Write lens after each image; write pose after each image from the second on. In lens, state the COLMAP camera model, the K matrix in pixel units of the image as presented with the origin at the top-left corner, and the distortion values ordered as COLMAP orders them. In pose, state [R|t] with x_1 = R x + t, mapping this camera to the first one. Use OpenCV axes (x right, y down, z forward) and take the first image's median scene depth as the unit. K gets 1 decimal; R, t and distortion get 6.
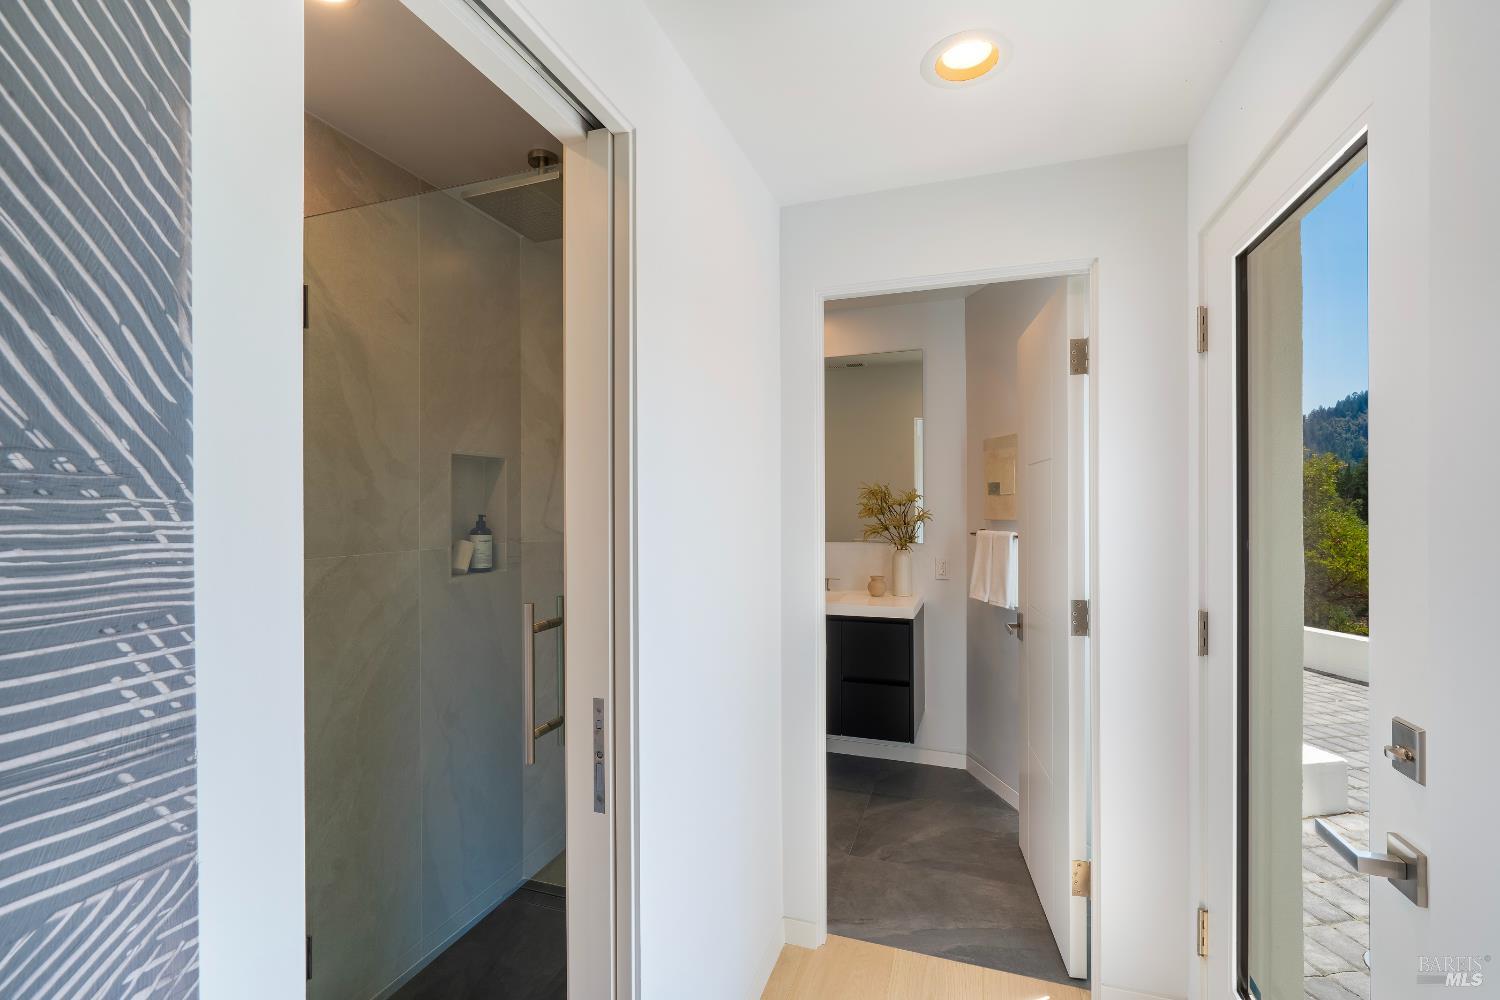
lens RADIAL K [[671.3, 0, 747.3], [0, 671.3, 502.7], [0, 0, 1]] dist [0.000408, 0.000005]
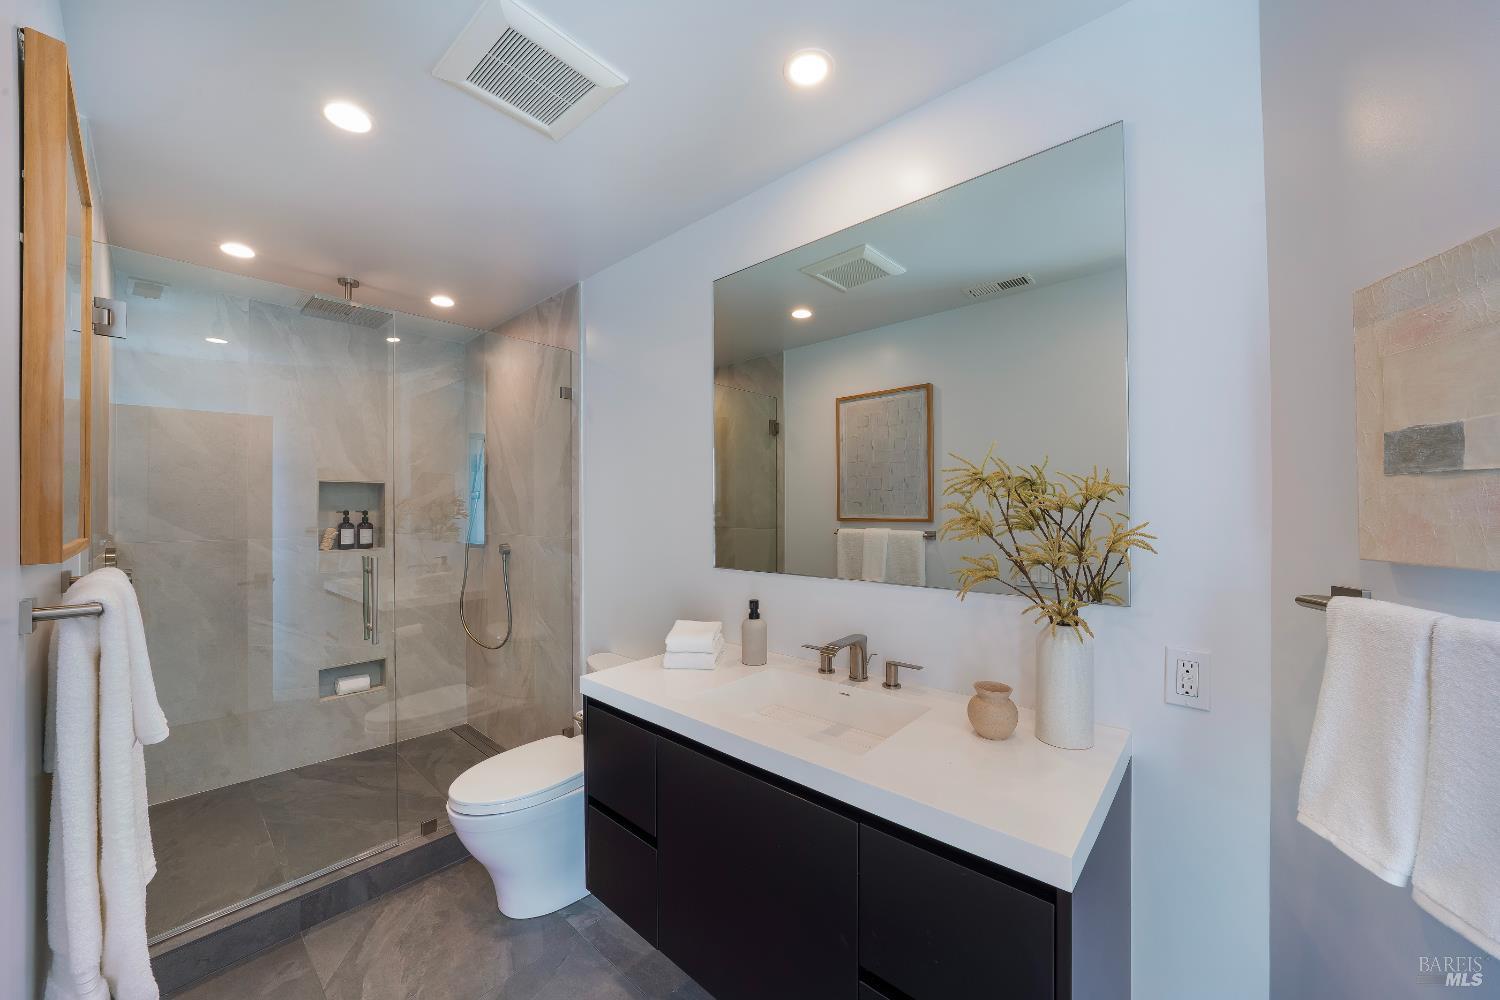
lens RADIAL K [[555.0, 0, 752.4], [0, 555.0, 497.9], [0, 0, 1]] dist [-0.001076, -0.000123]
pose [[0.929070, -0.004985, -0.369870, 0.183335], [0.001837, 0.999959, -0.008864, -0.000819], [0.369899, 0.007556, 0.929041, 0.636584]]
